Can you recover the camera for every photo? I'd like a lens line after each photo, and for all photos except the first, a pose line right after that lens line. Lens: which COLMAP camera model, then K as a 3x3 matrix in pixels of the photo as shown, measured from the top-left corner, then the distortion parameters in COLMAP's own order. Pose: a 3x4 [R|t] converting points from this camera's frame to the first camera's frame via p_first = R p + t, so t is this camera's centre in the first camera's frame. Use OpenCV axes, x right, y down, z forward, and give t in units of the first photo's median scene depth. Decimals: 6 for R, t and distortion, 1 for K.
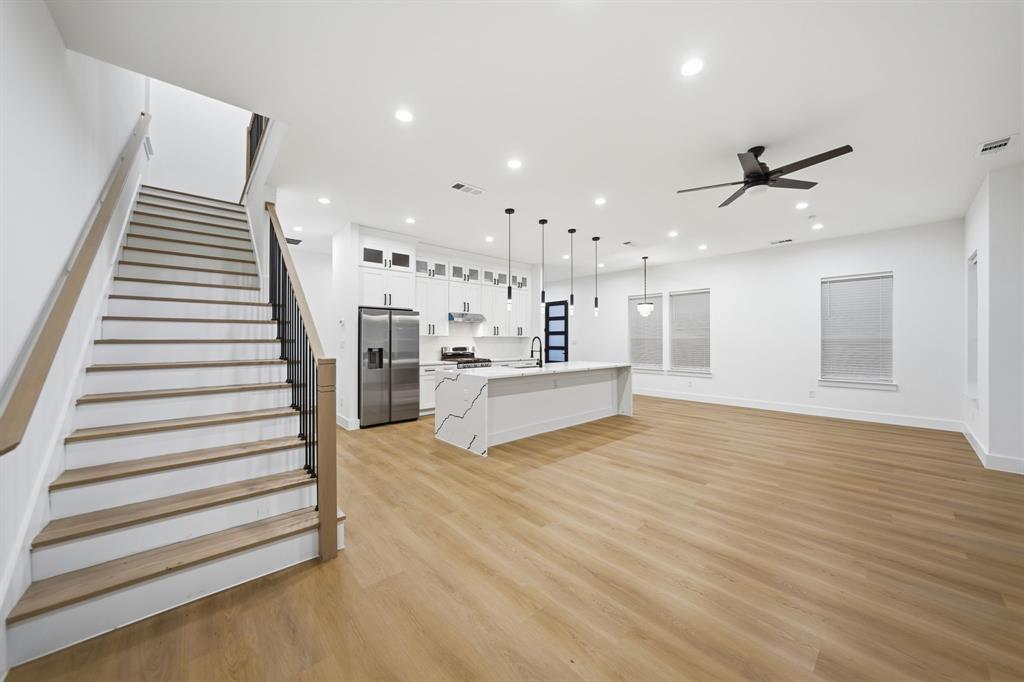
lens RADIAL K [[358.6, 0, 522.0], [0, 358.6, 339.4], [0, 0, 1]] dist [-0.025335, 0.000046]
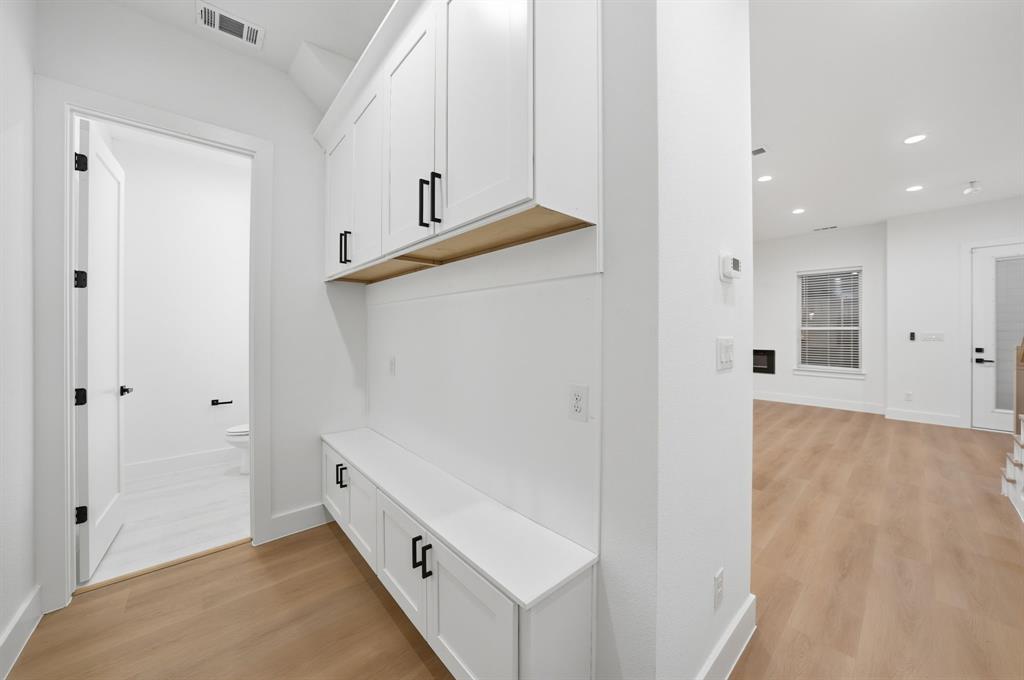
lens RADIAL K [[359.7, 0, 515.0], [0, 359.7, 335.7], [0, 0, 1]] dist [-0.025251, -0.000041]
pose [[0.015129, -0.004244, 0.999877, -0.587172], [-0.004070, 0.999982, 0.004306, 0.010299], [-0.999877, -0.004134, 0.015112, 0.905518]]
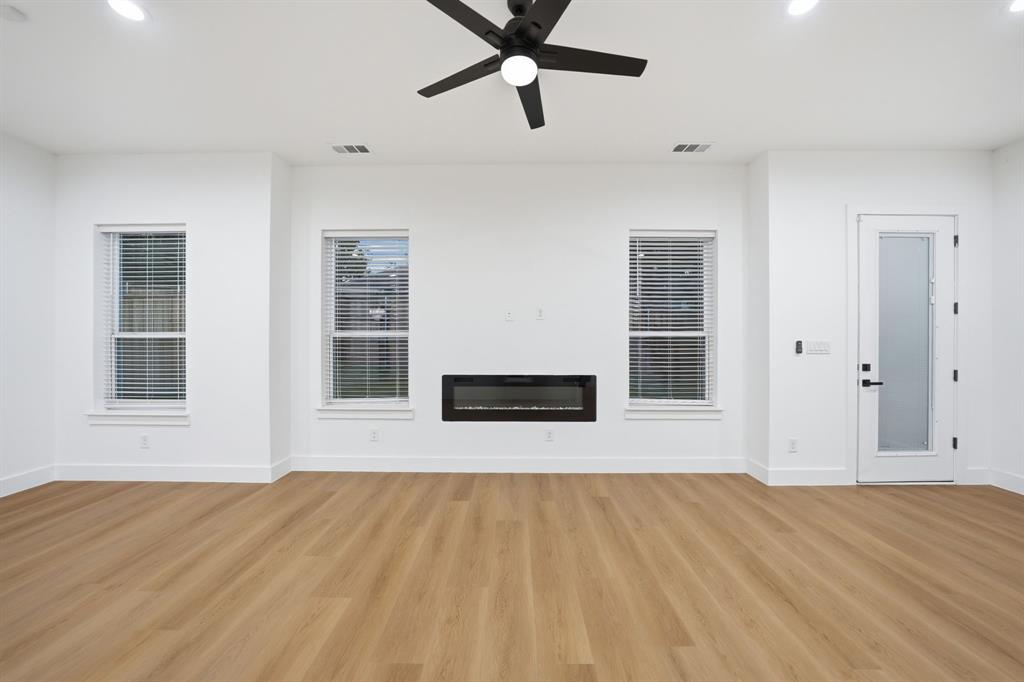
lens RADIAL K [[363.8, 0, 512.0], [0, 363.8, 341.0], [0, 0, 1]] dist [-0.011668, 0.000051]
pose [[-0.735034, 0.001619, 0.678028, 0.135214], [0.000833, 0.999999, -0.001484, 0.003282], [-0.678029, -0.000526, -0.735035, 0.666445]]
